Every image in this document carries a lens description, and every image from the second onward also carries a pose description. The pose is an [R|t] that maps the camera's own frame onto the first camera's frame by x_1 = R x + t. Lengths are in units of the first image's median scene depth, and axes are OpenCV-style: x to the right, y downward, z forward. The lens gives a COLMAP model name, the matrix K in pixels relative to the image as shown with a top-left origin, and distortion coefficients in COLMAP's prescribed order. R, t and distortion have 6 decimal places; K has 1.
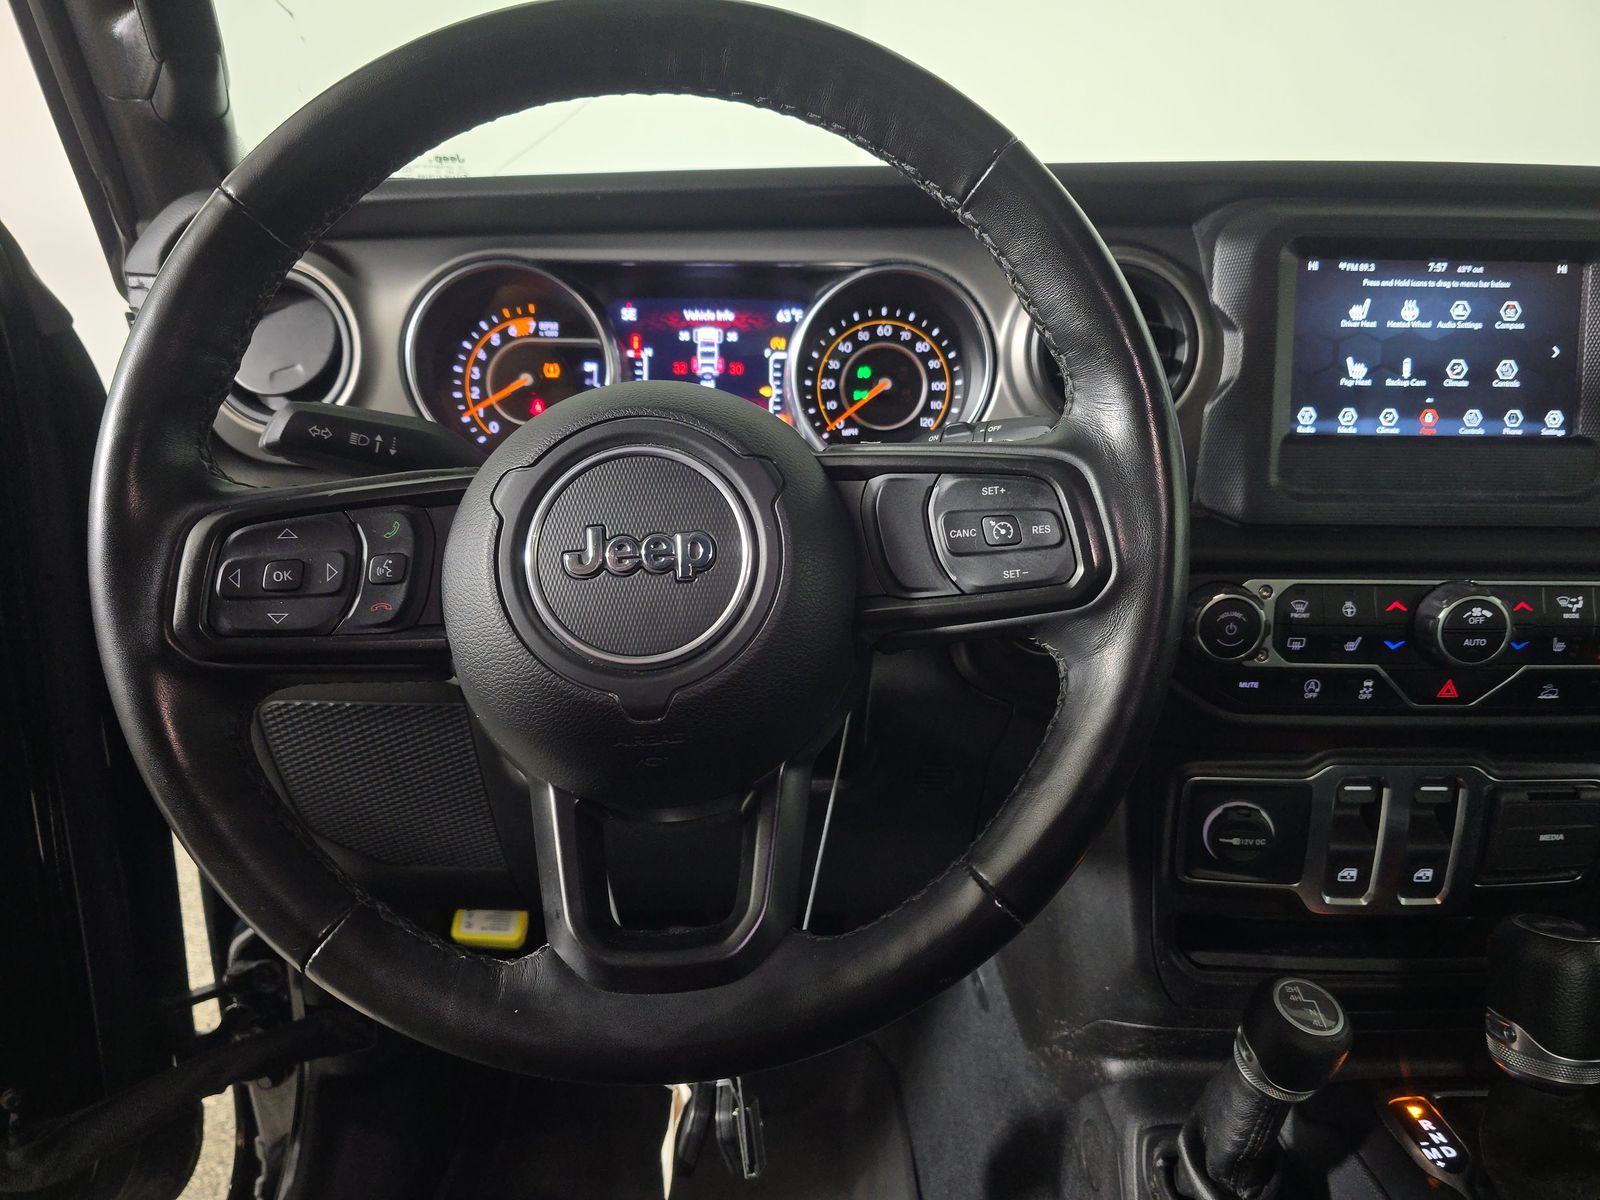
lens RADIAL K [[1141.1, 0, 800.0], [0, 1141.1, 600.0], [0, 0, 1]] dist [0.025178, -0.001896]
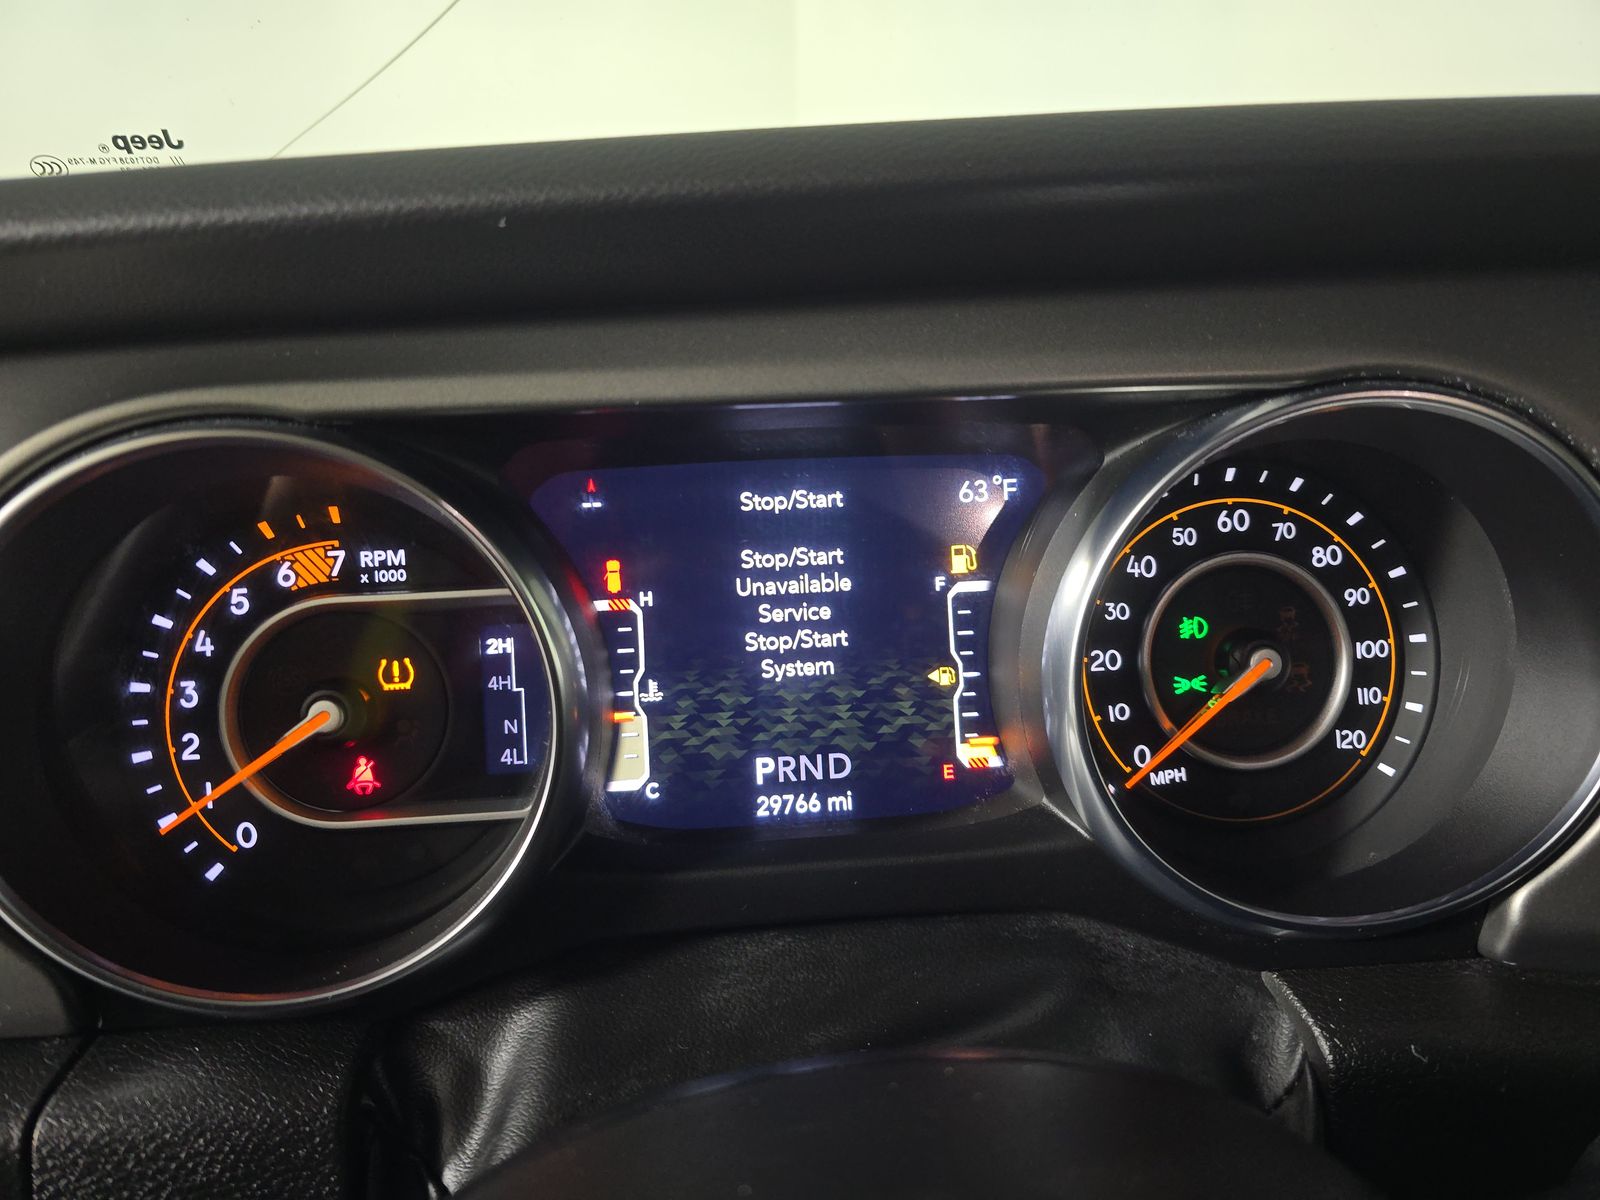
lens RADIAL K [[1084.0, 0, 800.8], [0, 1084.0, 557.0], [0, 0, 1]] dist [-0.000683, -0.001579]
pose [[0.994241, -0.058076, 0.090062, -0.079120], [0.059814, 0.998070, -0.016714, -0.156215], [-0.088918, 0.022004, 0.995796, 0.436371]]
